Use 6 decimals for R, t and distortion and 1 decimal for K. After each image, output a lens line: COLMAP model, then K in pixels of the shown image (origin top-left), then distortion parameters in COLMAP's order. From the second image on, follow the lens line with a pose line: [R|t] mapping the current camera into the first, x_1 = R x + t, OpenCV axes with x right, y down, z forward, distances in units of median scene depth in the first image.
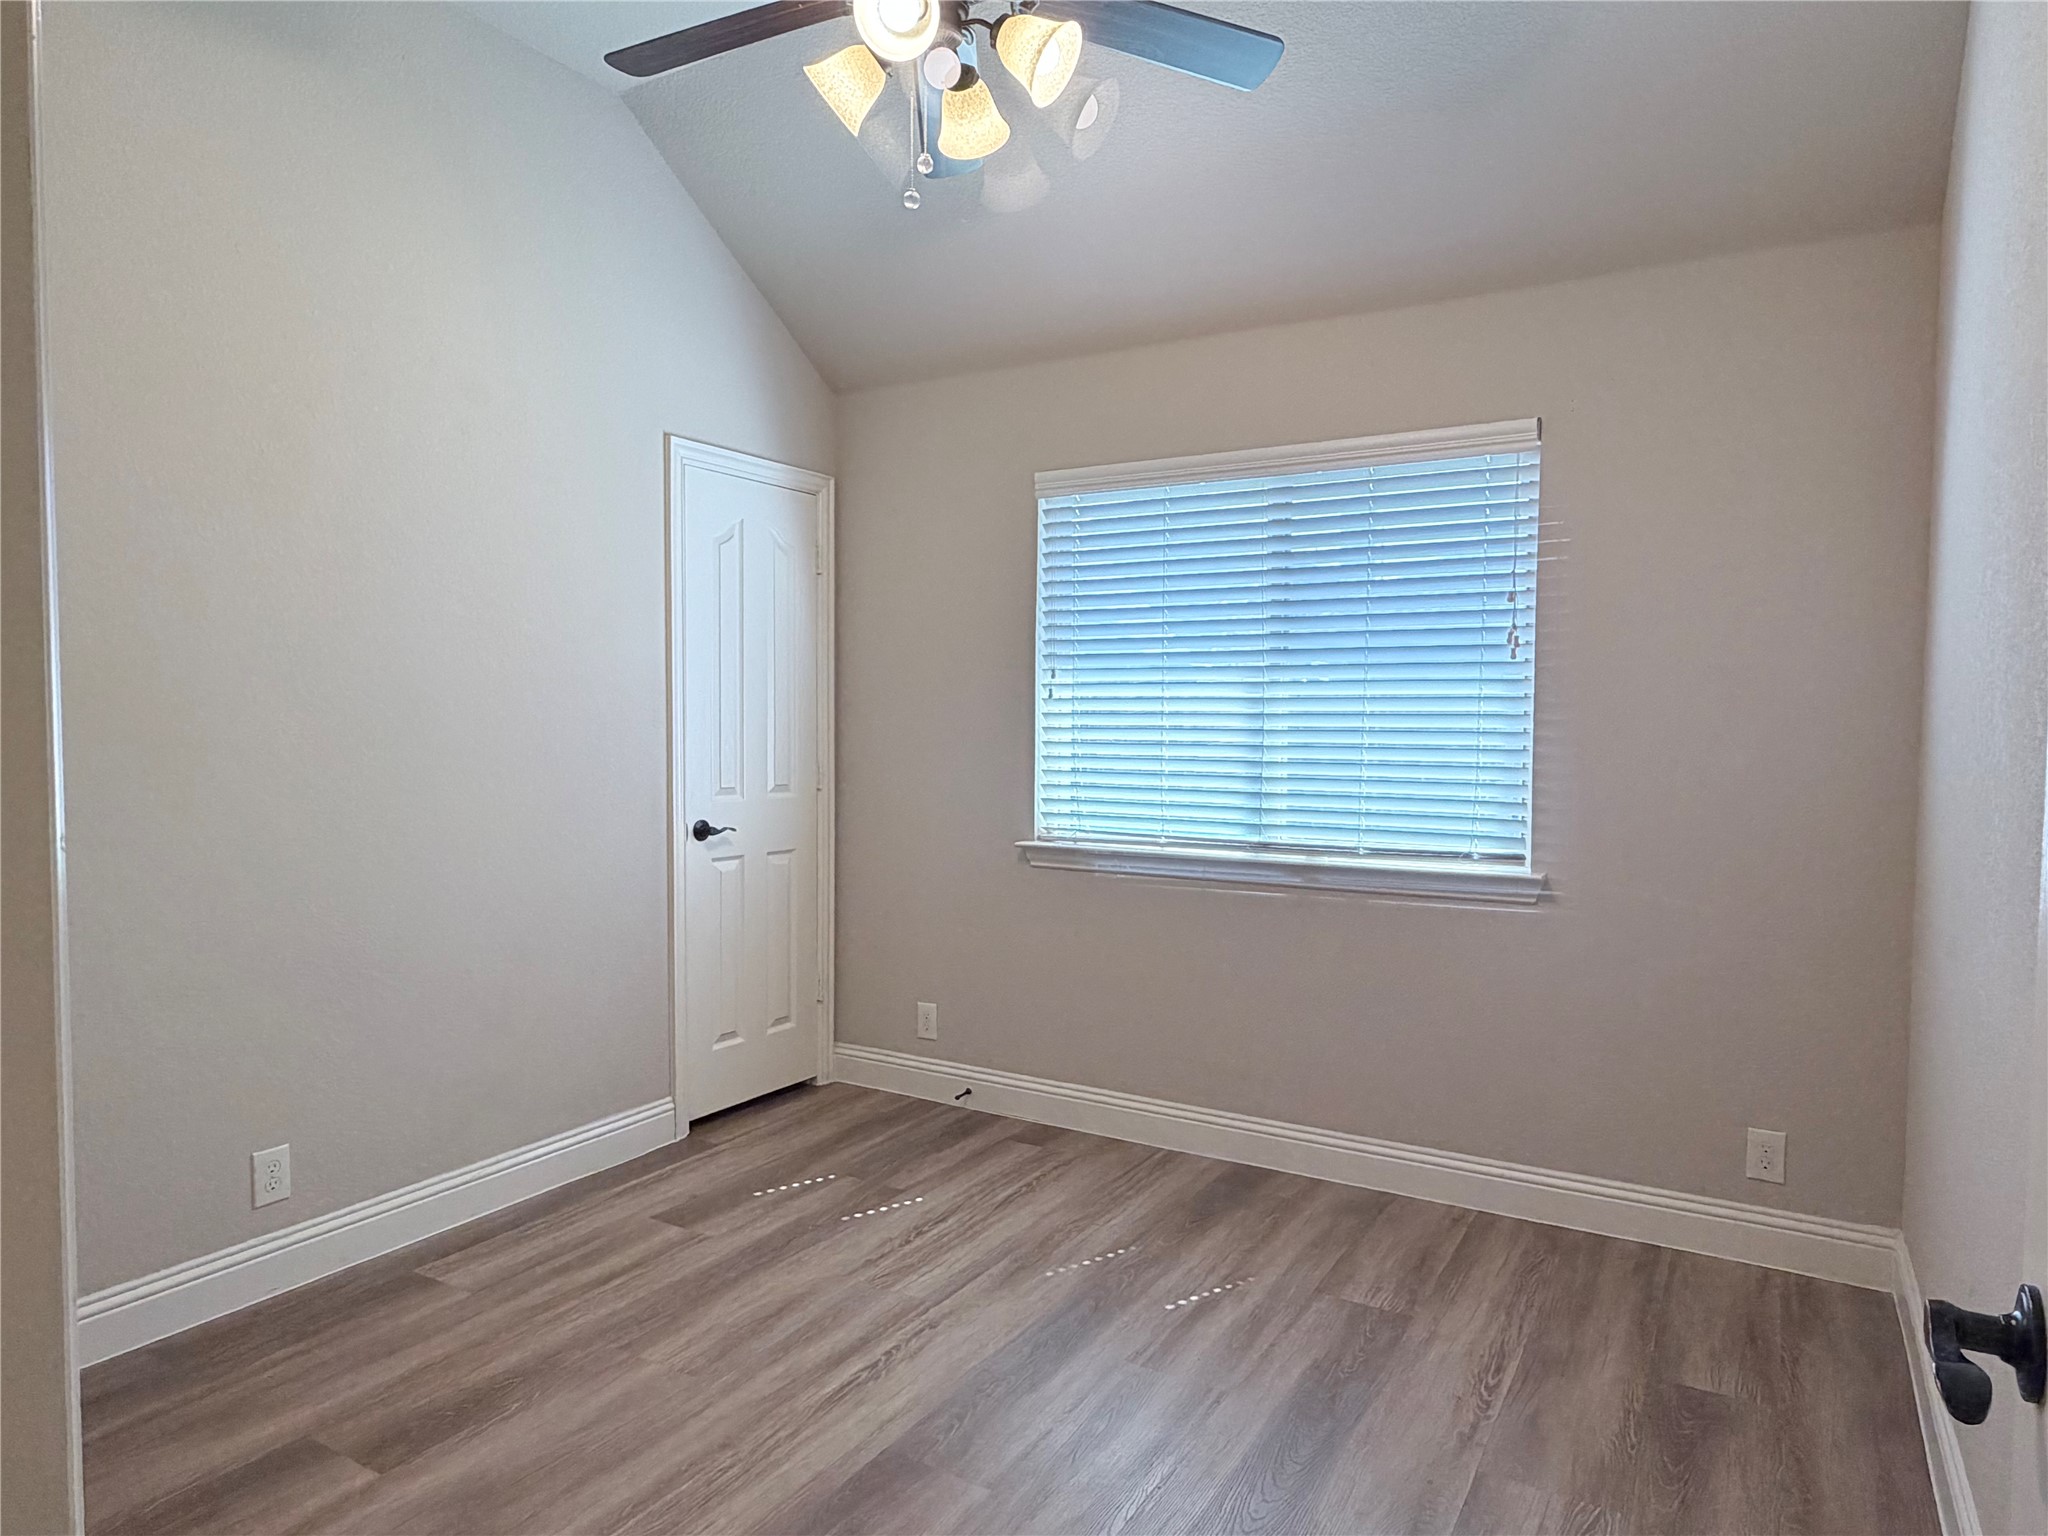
lens RADIAL K [[1234.6, 0, 1028.8], [0, 1234.6, 775.9], [0, 0, 1]] dist [-0.000091, -0.000114]
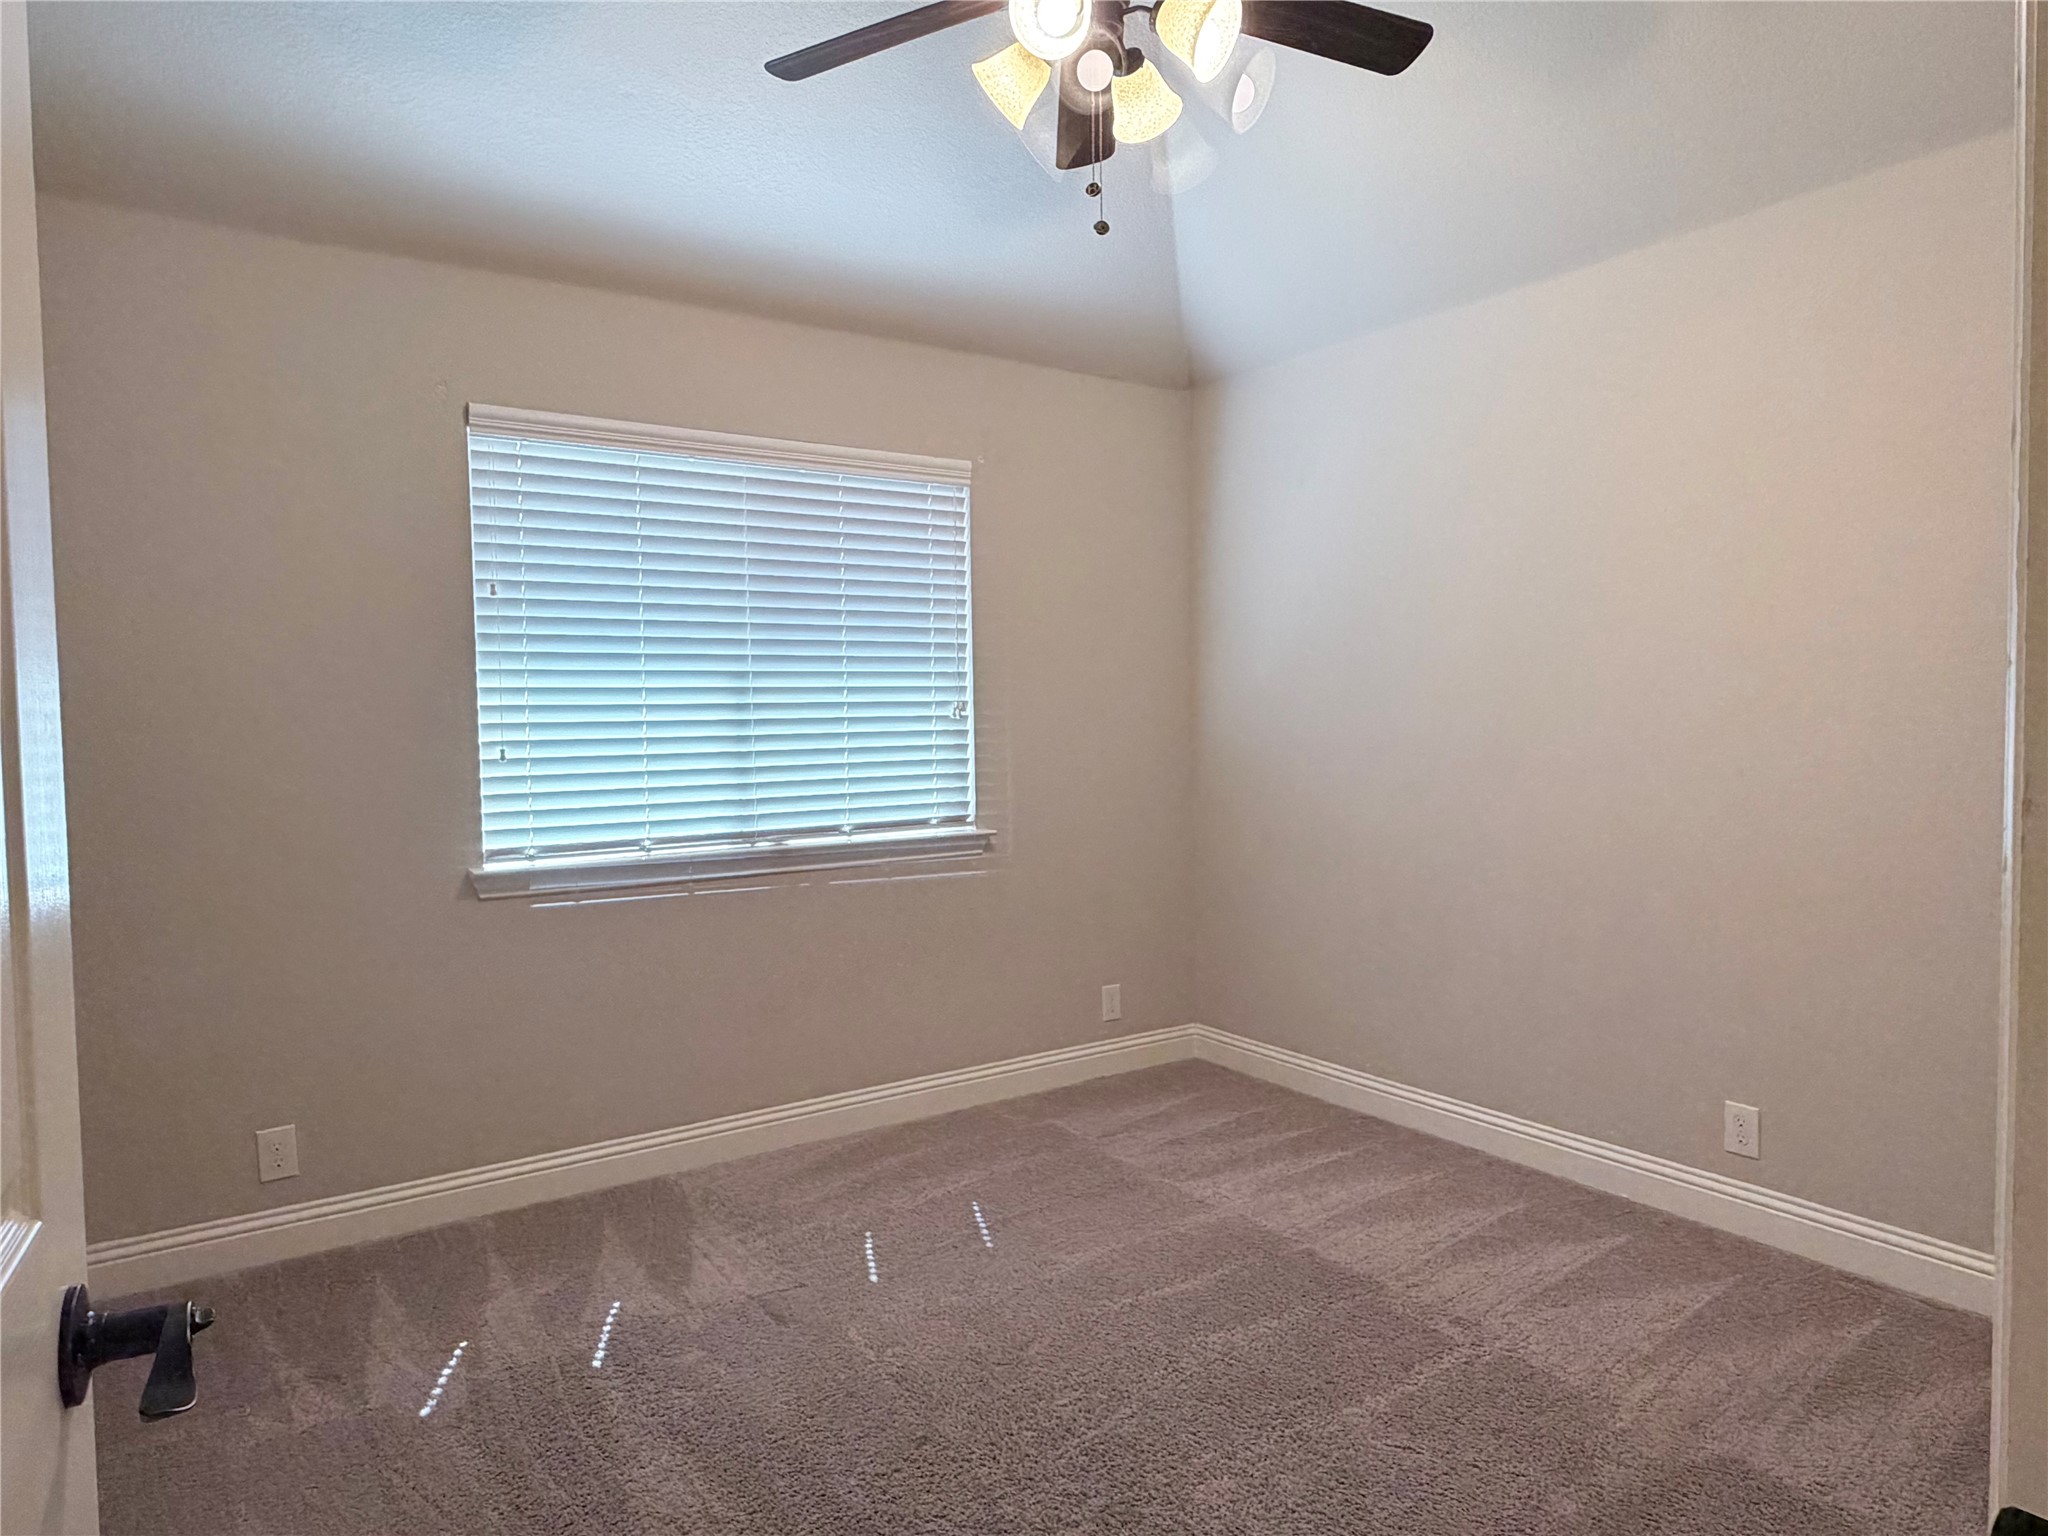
lens RADIAL K [[1234.6, 0, 1028.8], [0, 1234.6, 775.9], [0, 0, 1]] dist [-0.000091, -0.000114]
pose [[0.428093, -0.060726, 0.901692, -0.642289], [0.059005, 0.997489, 0.039164, -0.019806], [-0.901806, 0.036439, 0.430601, 0.384883]]
